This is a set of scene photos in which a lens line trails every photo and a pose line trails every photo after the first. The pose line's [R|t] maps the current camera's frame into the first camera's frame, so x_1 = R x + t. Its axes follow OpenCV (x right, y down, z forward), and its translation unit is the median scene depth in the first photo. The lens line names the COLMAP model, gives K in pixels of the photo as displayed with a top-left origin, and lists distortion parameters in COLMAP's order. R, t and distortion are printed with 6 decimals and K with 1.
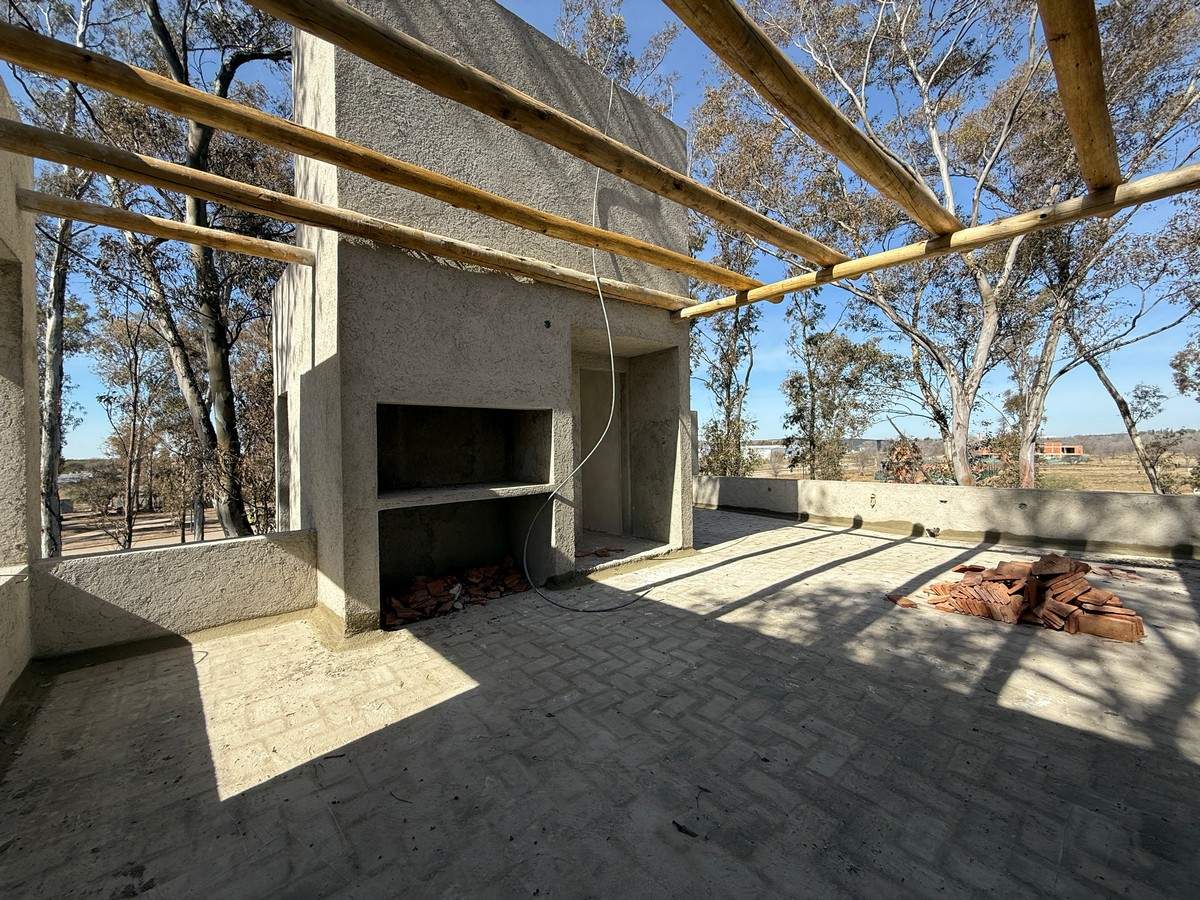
lens RADIAL K [[477.2, 0, 598.0], [0, 477.2, 447.3], [0, 0, 1]] dist [-0.000149, -0.000036]
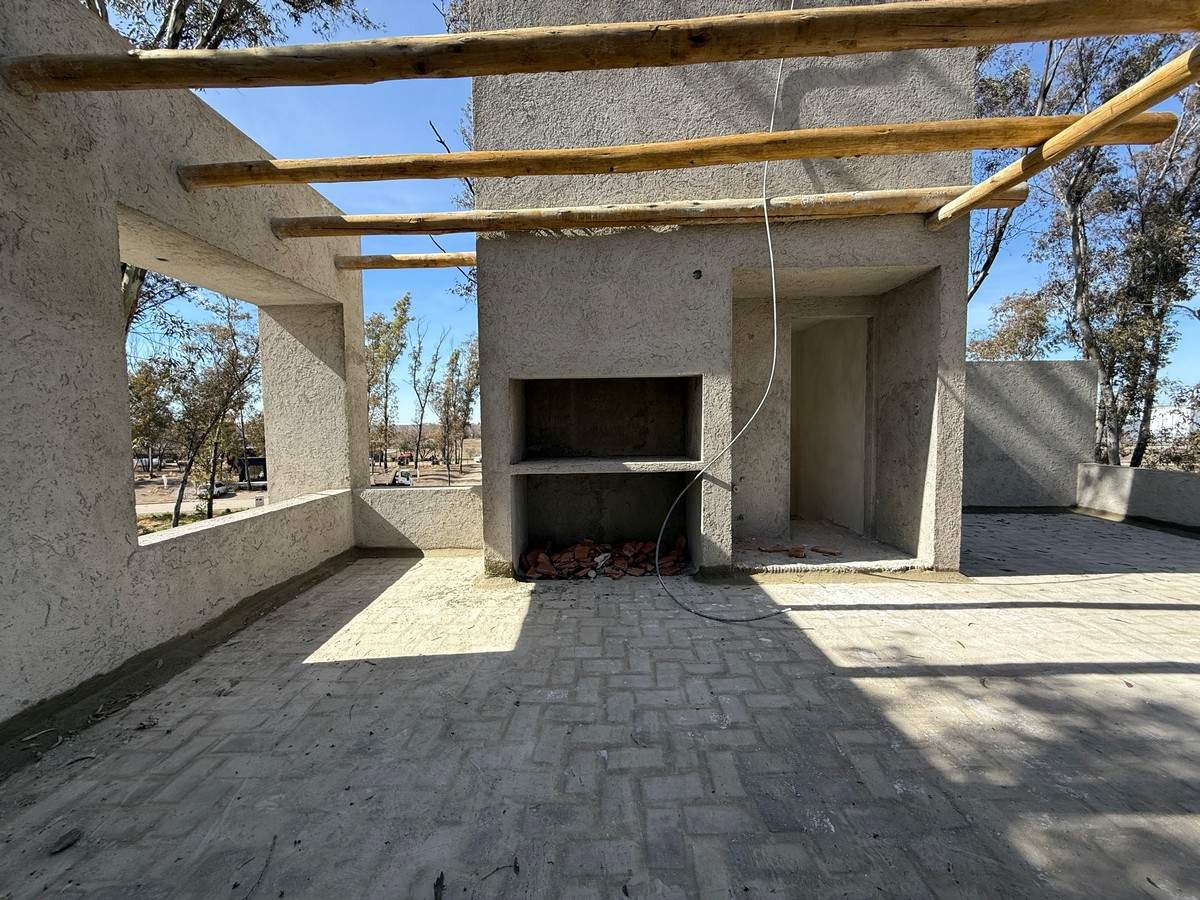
lens RADIAL K [[477.2, 0, 598.0], [0, 477.2, 447.3], [0, 0, 1]] dist [-0.000149, -0.000036]
pose [[0.740524, 0.044270, -0.670570, 0.386259], [-0.001593, 0.997941, 0.064123, -0.004658], [0.672028, -0.046416, 0.739069, 0.262649]]
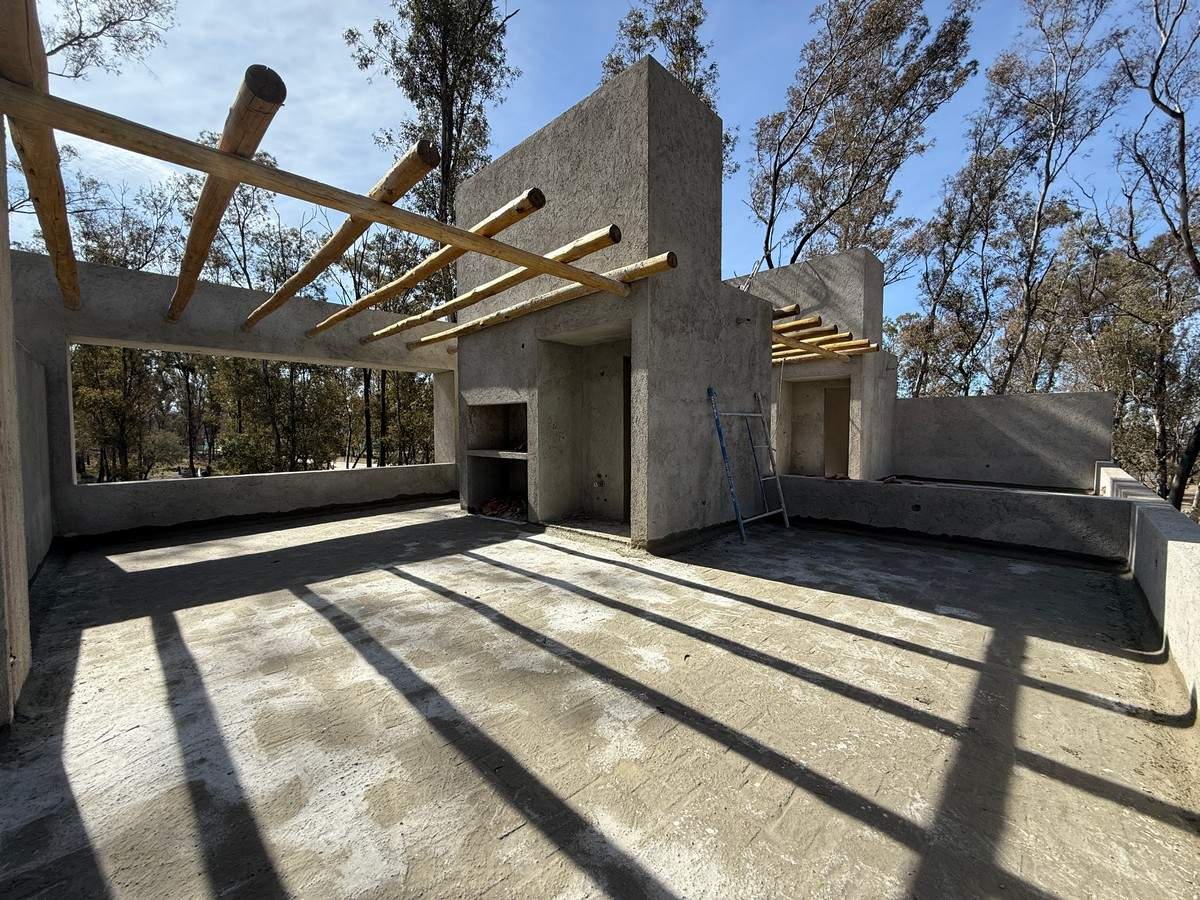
lens RADIAL K [[477.2, 0, 598.0], [0, 477.2, 447.3], [0, 0, 1]] dist [-0.000149, -0.000036]
pose [[0.053105, 0.063776, -0.996550, 1.556790], [-0.006953, 0.997958, 0.063496, -0.043992], [0.998565, 0.003557, 0.053440, 1.274075]]
